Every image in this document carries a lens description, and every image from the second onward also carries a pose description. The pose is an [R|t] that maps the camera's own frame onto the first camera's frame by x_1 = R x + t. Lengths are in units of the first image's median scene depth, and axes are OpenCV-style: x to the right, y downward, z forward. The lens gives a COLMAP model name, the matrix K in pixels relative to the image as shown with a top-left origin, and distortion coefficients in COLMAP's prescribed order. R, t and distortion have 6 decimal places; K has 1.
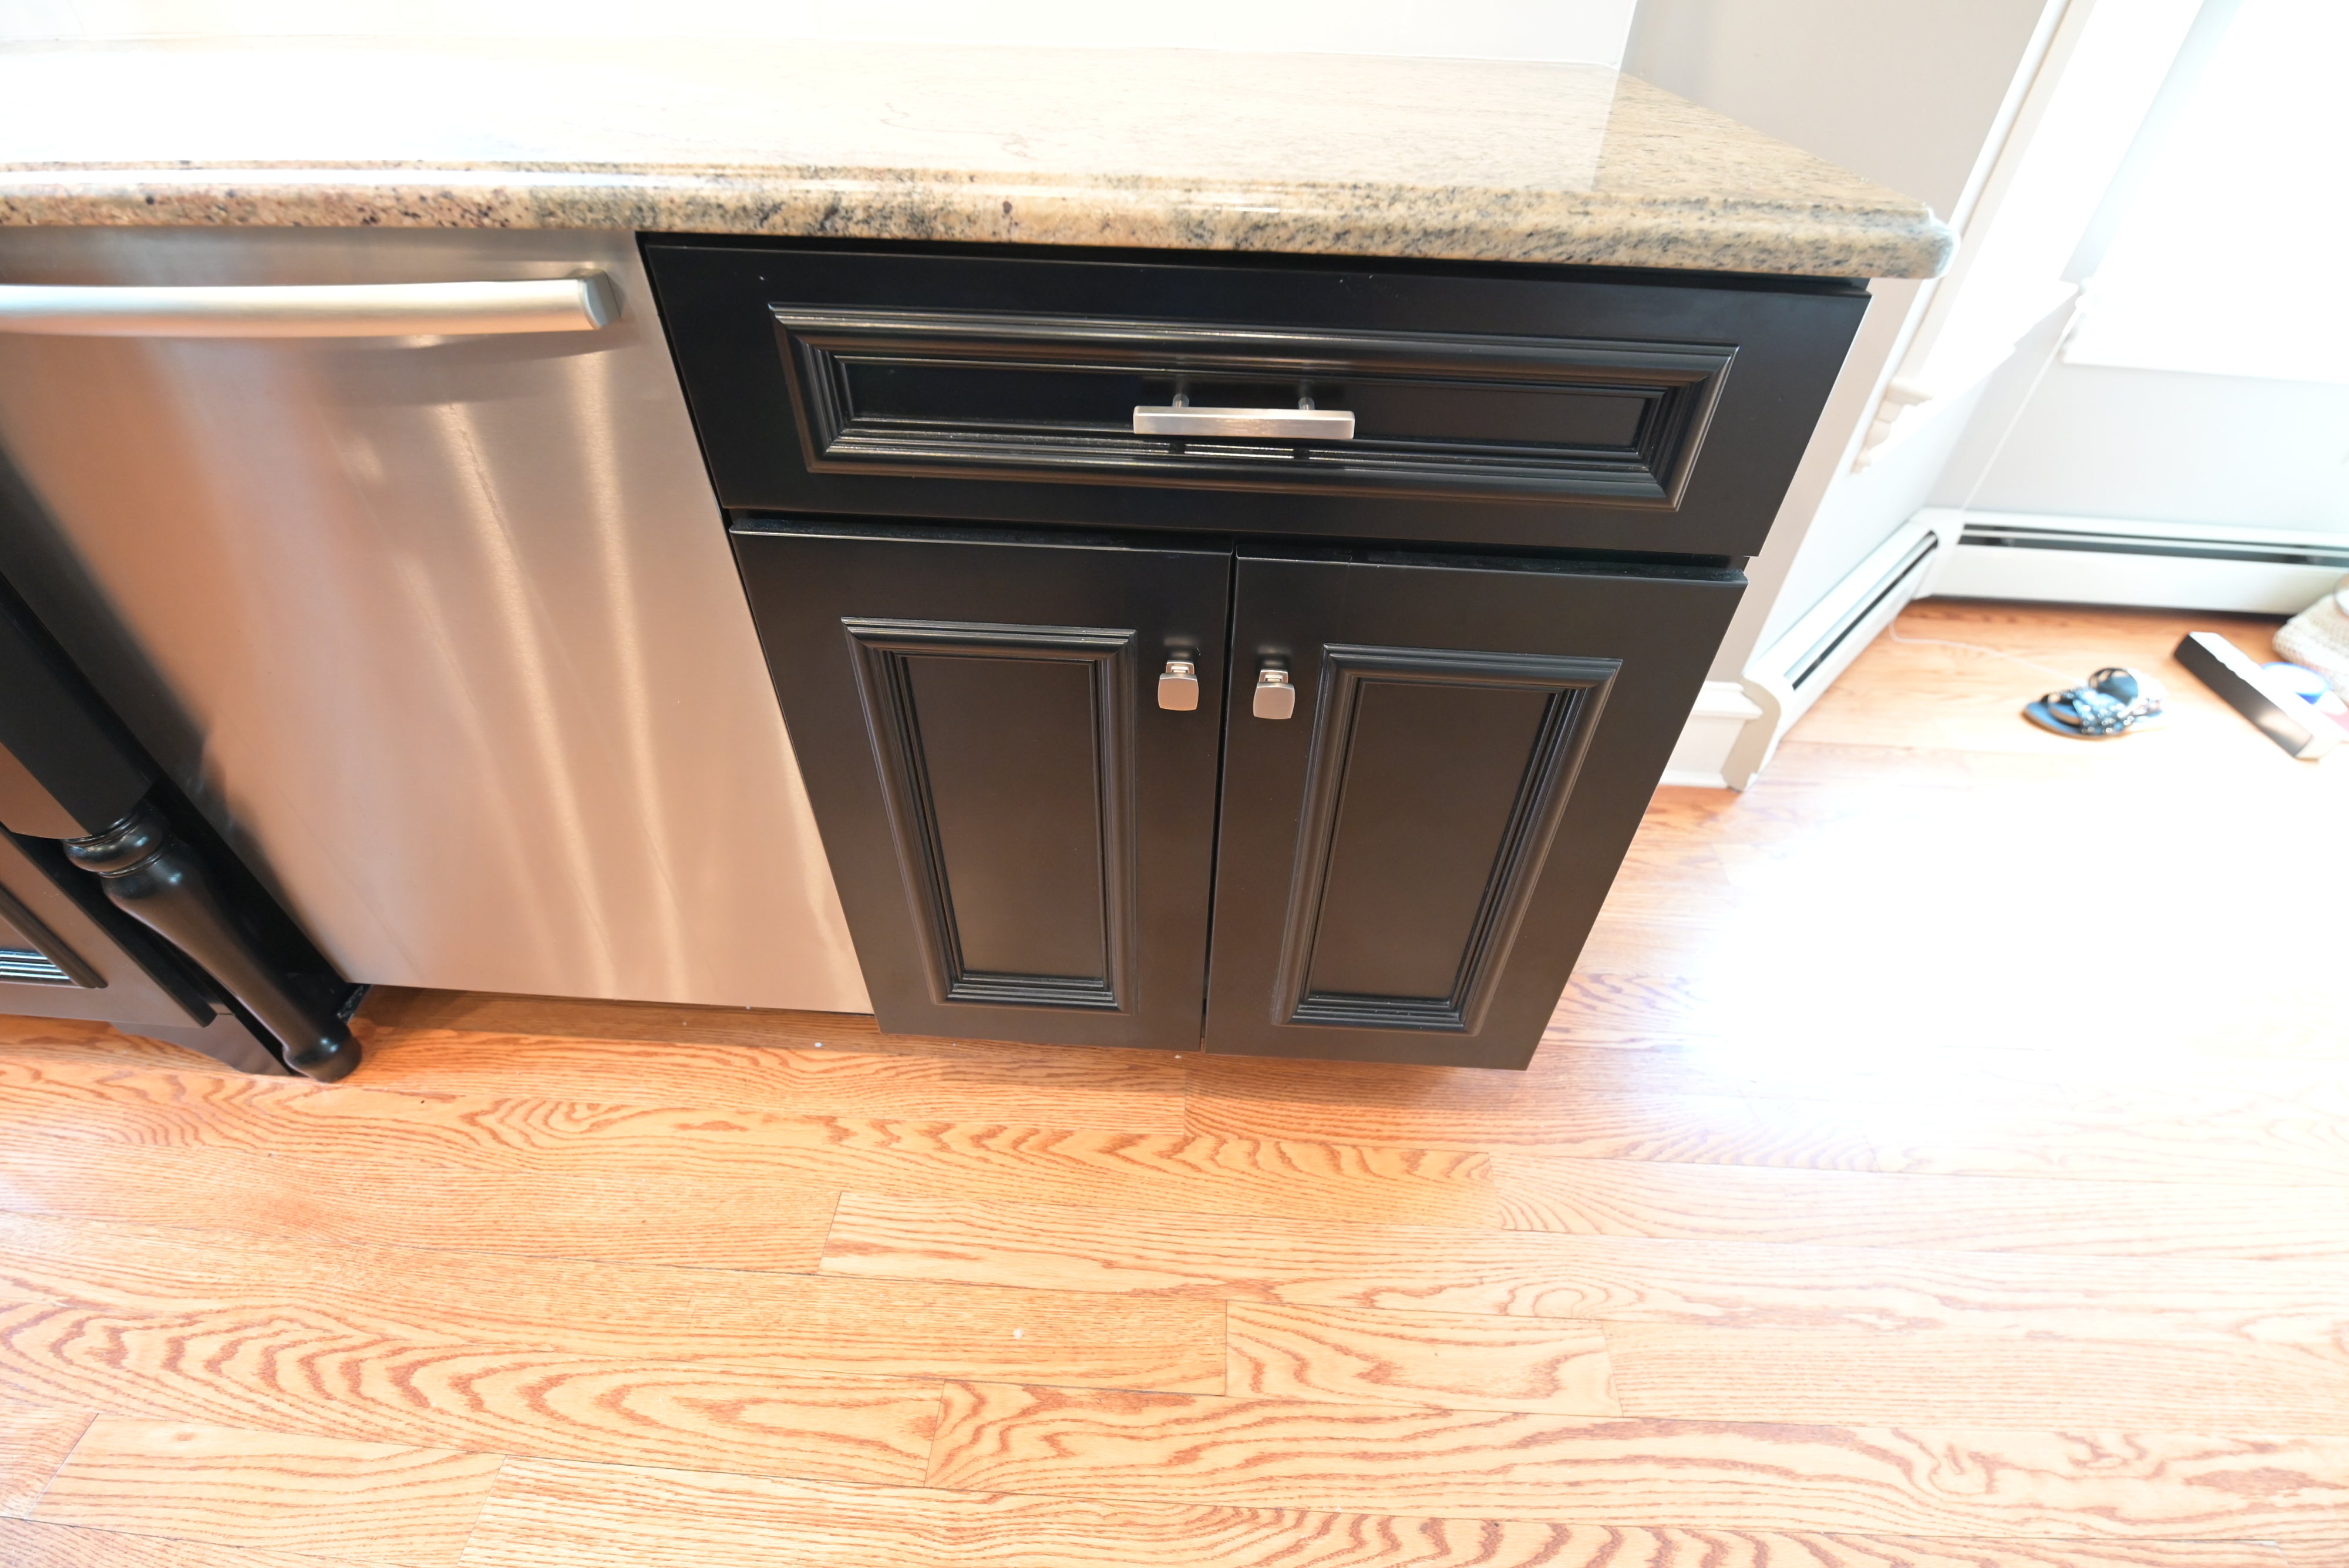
lens RADIAL K [[994.1, 0, 1181.1], [0, 994.1, 762.0], [0, 0, 1]] dist [-0.011898, -0.007231]
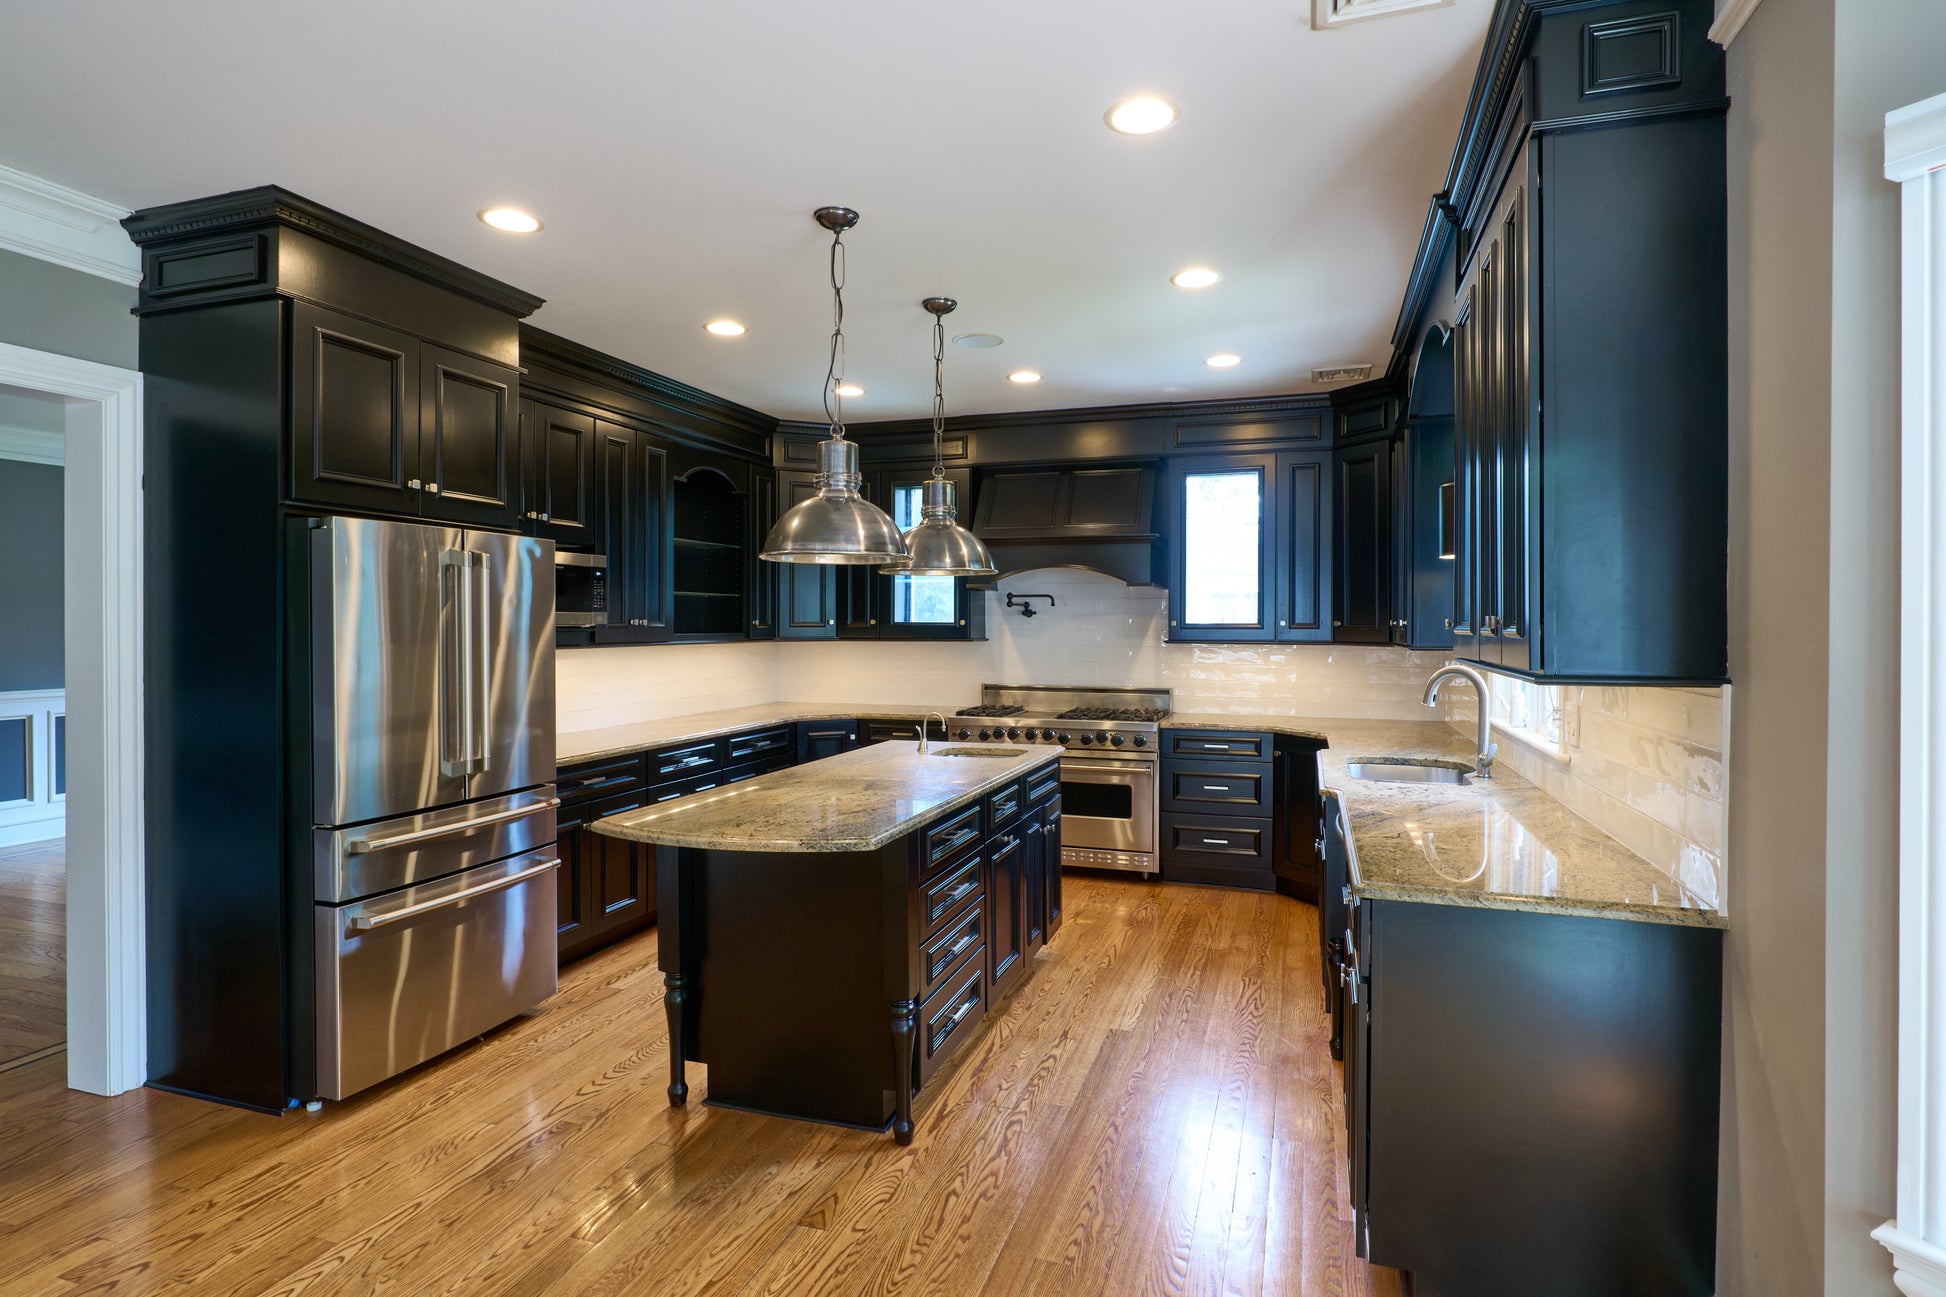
lens RADIAL K [[1000.6, 0, 982.5], [0, 1000.6, 634.1], [0, 0, 1]] dist [-0.008166, 0.003320]
pose [[-0.266781, -0.015277, -0.963636, 2.946062], [-0.637679, 0.752509, 0.164610, -0.576630], [0.722630, 0.658405, -0.210497, 0.036784]]
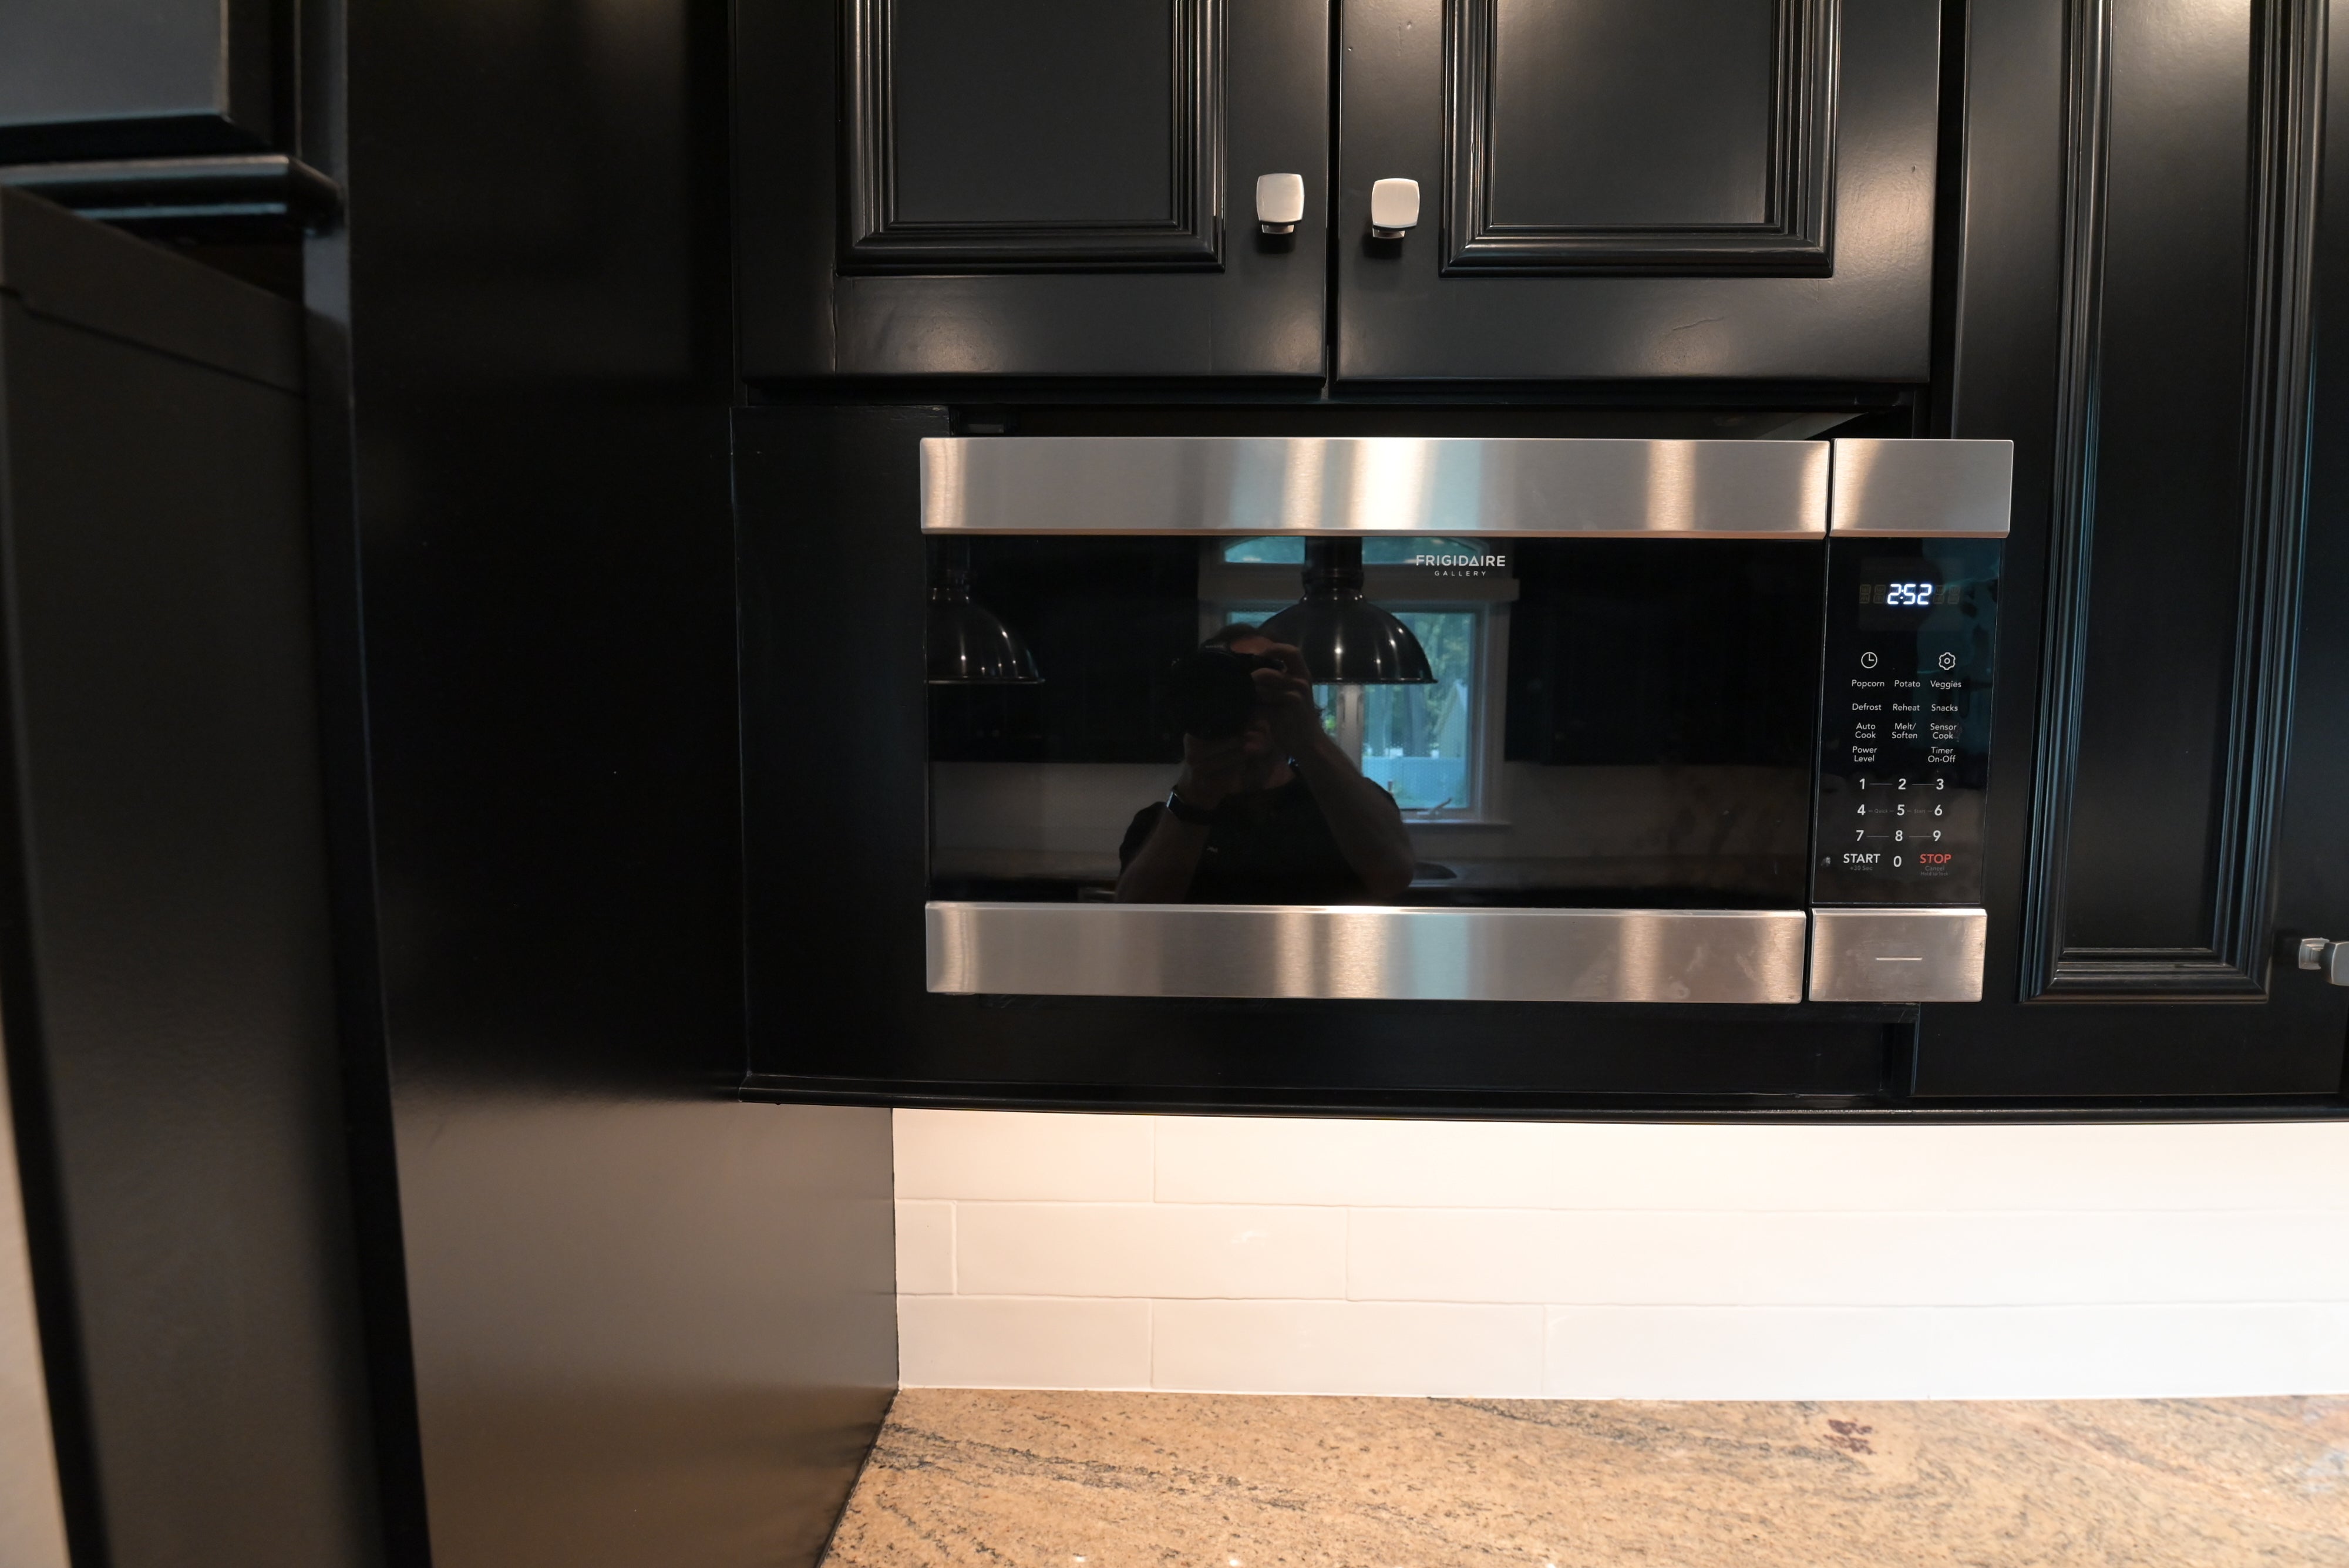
lens RADIAL K [[968.2, 0, 1174.5], [0, 968.2, 784.0], [0, 0, 1]] dist [-0.020310, -0.002640]
pose [[-0.999318, -0.026347, -0.025885, -1.058964], [-0.036932, 0.703100, 0.710131, 1.001109], [-0.000510, 0.710603, -0.703593, -2.212399]]
